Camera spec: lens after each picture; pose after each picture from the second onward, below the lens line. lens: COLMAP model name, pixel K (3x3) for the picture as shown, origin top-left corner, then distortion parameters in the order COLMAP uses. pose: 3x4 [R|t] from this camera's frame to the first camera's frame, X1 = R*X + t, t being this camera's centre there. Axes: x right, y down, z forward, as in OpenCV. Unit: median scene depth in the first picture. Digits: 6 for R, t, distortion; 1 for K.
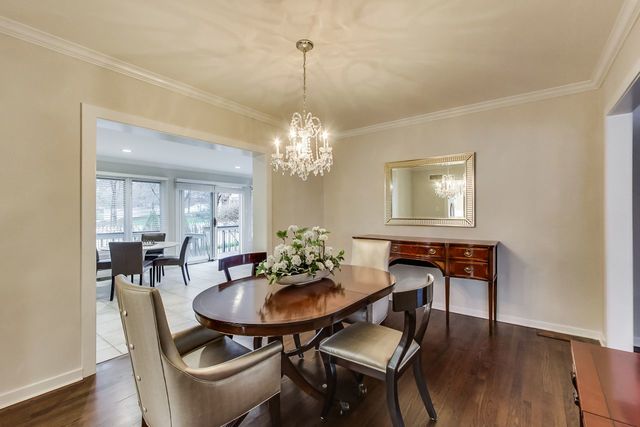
lens RADIAL K [[274.9, 0, 320.0], [0, 274.9, 213.5], [0, 0, 1]] dist [0.000694, 0.000135]
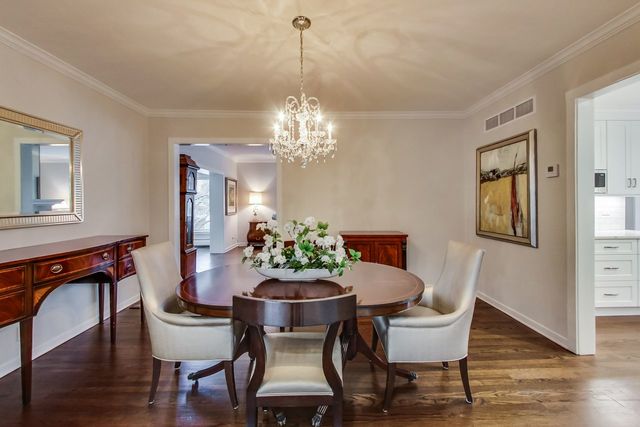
lens RADIAL K [[274.9, 0, 320.0], [0, 274.9, 213.5], [0, 0, 1]] dist [0.000694, 0.000135]
pose [[-0.604095, 0.005108, 0.796896, -0.813006], [0.009094, 0.999959, 0.000484, 0.045975], [-0.796860, 0.007540, -0.604117, 1.468359]]
